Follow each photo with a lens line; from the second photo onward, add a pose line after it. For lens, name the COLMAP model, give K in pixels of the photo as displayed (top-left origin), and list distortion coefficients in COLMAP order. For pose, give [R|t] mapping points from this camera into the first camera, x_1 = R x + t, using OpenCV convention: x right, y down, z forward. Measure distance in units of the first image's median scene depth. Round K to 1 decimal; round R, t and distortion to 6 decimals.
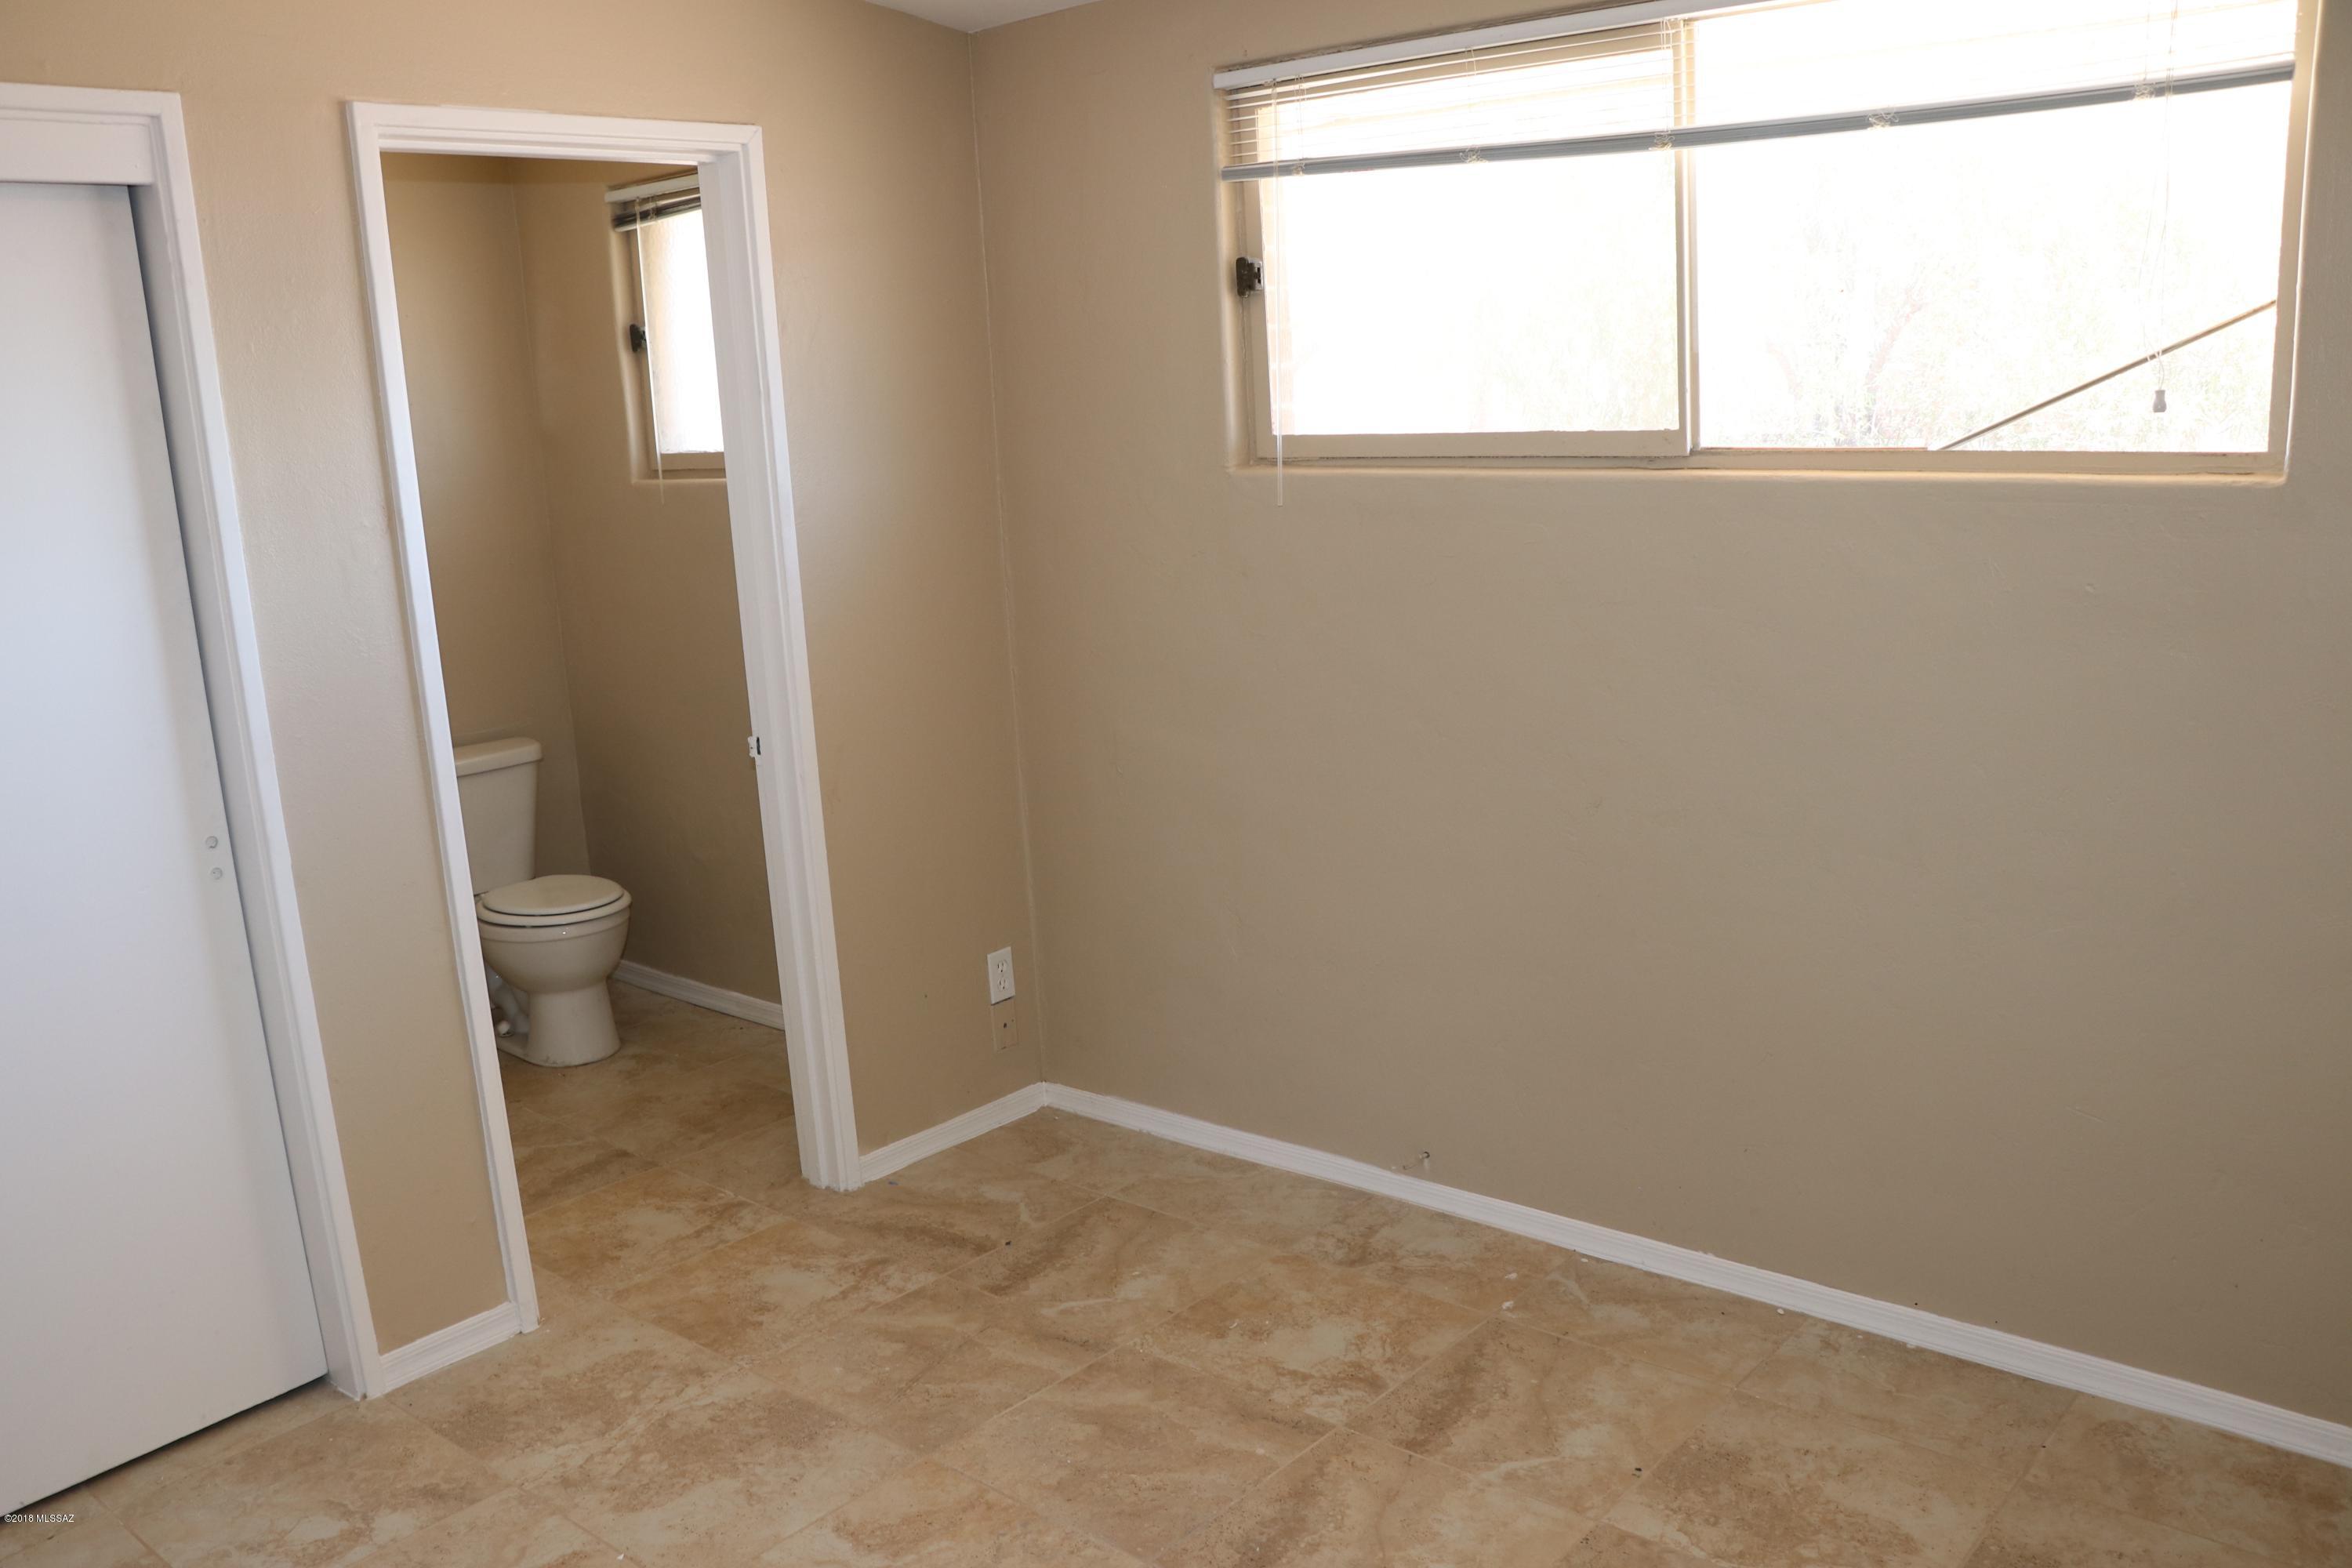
lens RADIAL K [[1927.0, 0, 1145.0], [0, 1927.0, 813.1], [0, 0, 1]] dist [-0.206179, 0.159771]
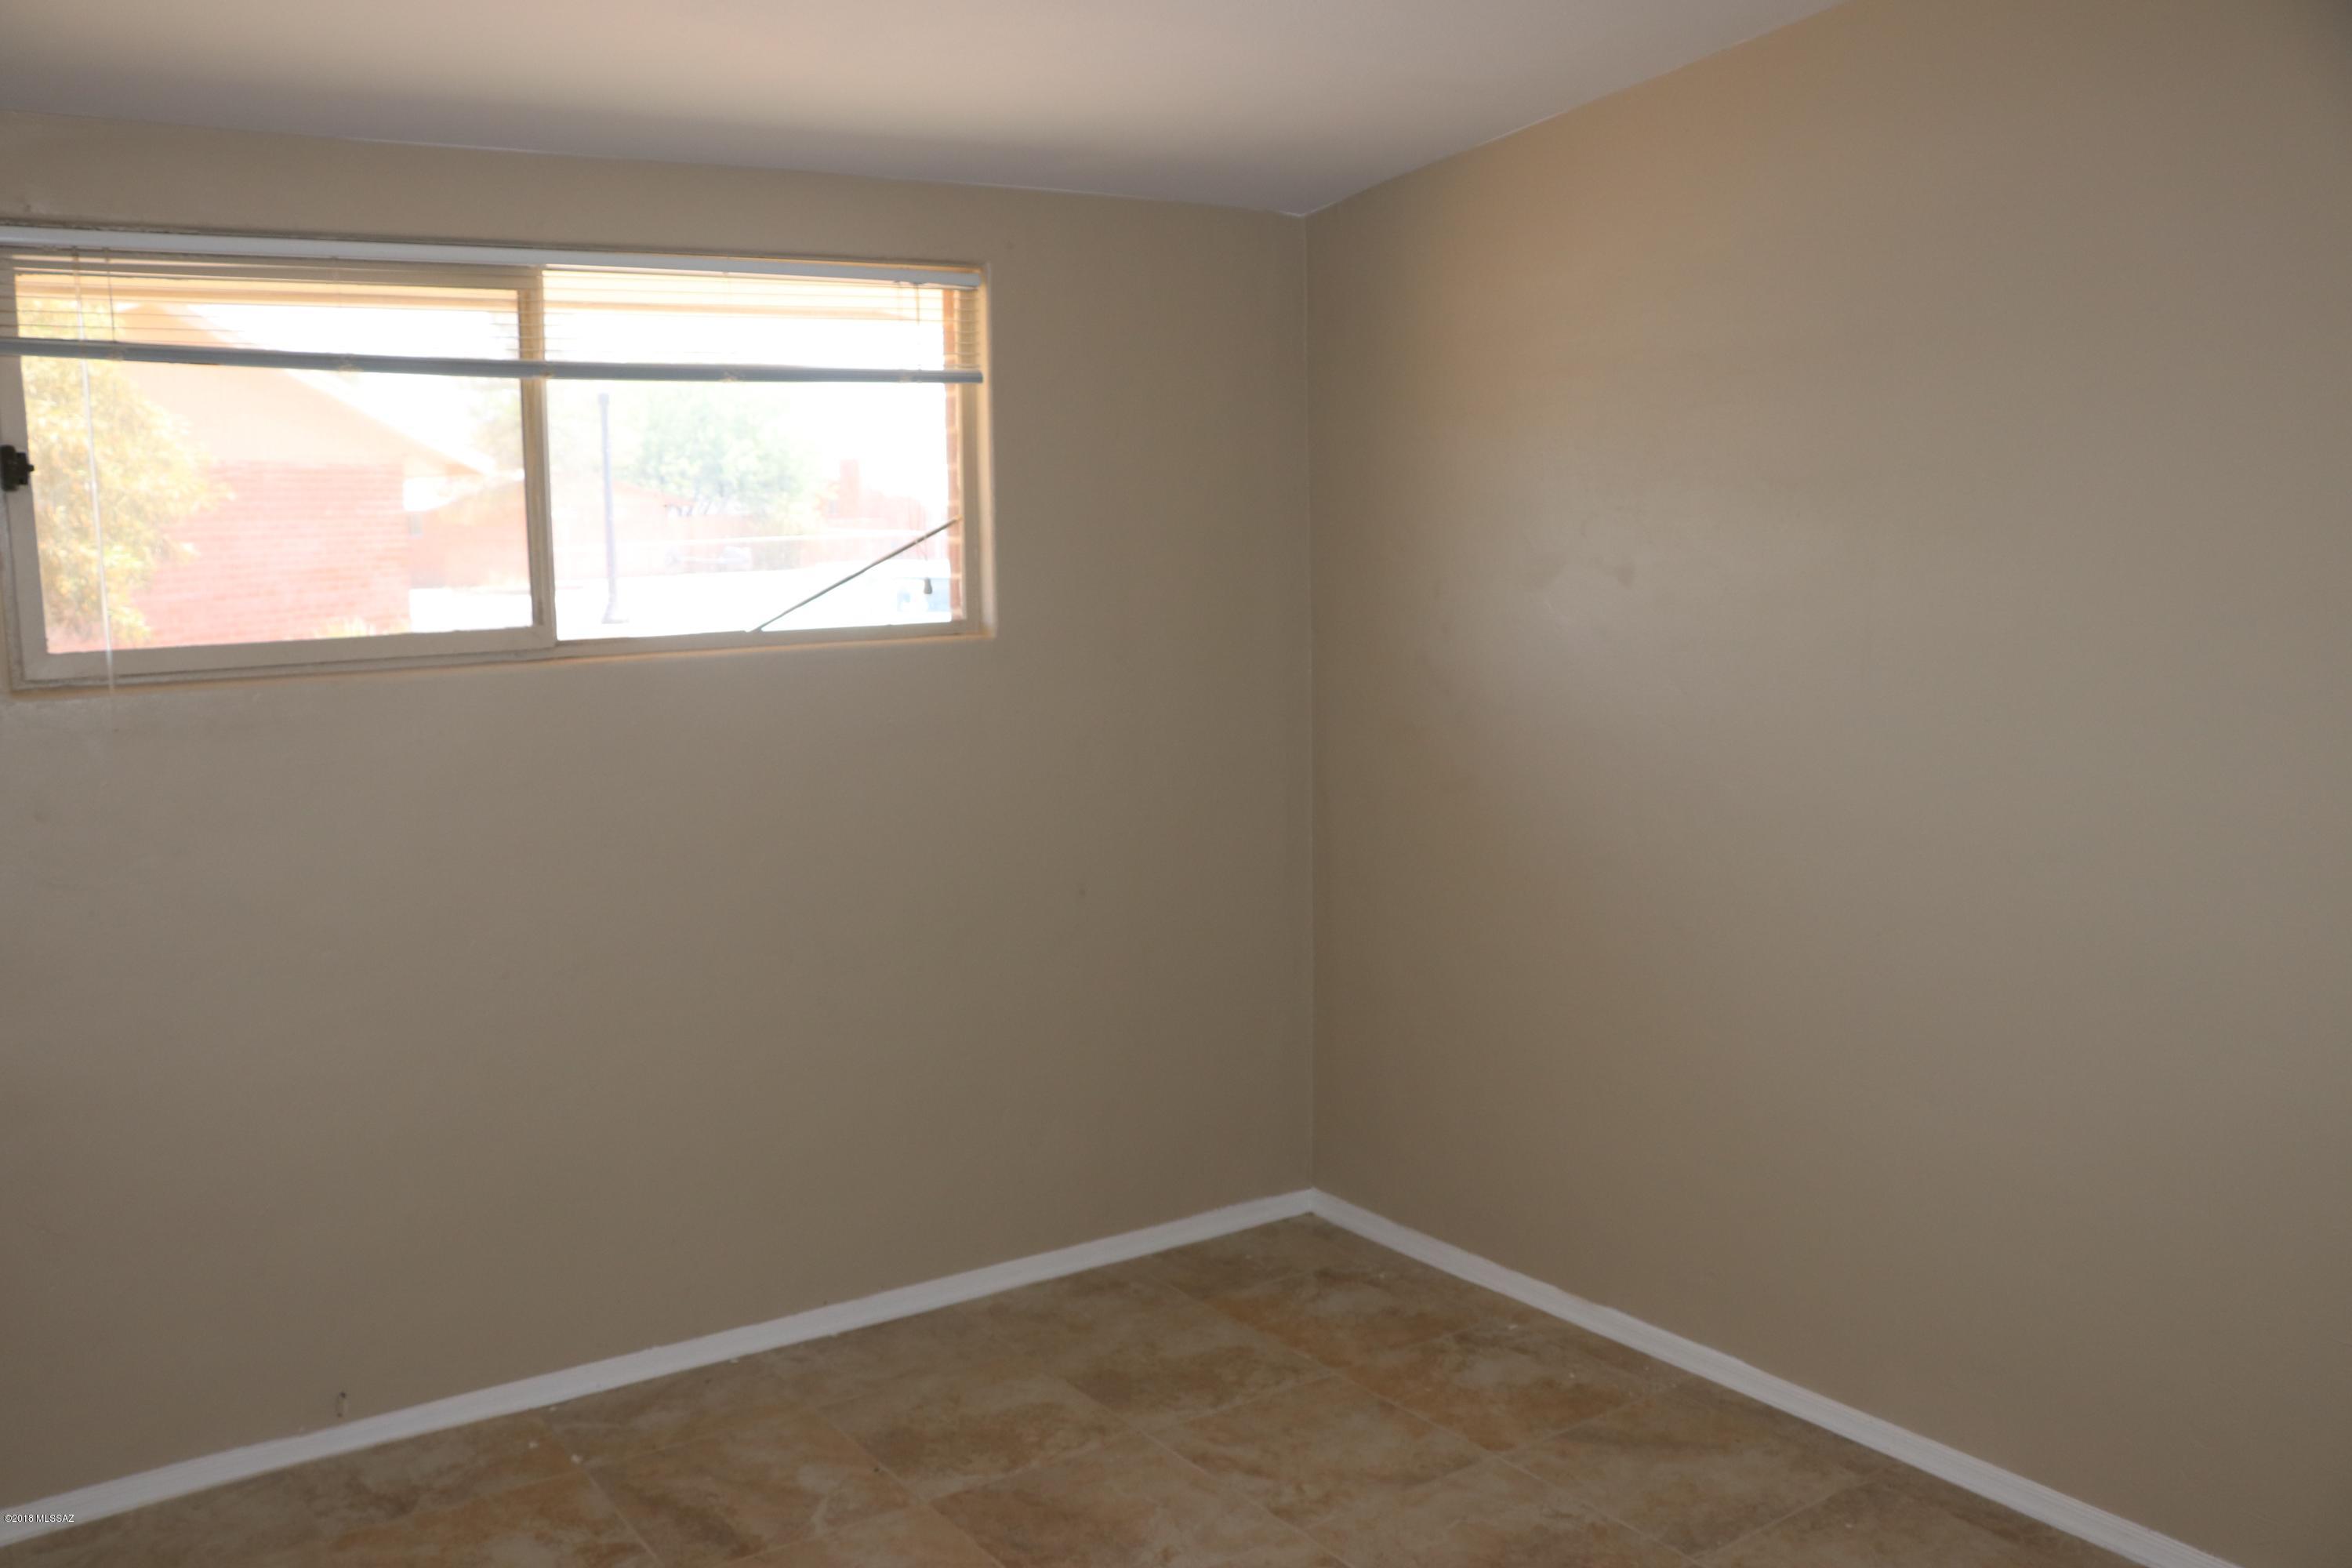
lens RADIAL K [[1927.0, 0, 1145.0], [0, 1927.0, 813.1], [0, 0, 1]] dist [-0.206179, 0.159771]
pose [[0.233743, -0.093031, 0.967838, -0.737033], [0.222927, 0.974023, 0.039787, -0.059776], [-0.946397, 0.206458, 0.248410, 0.406857]]
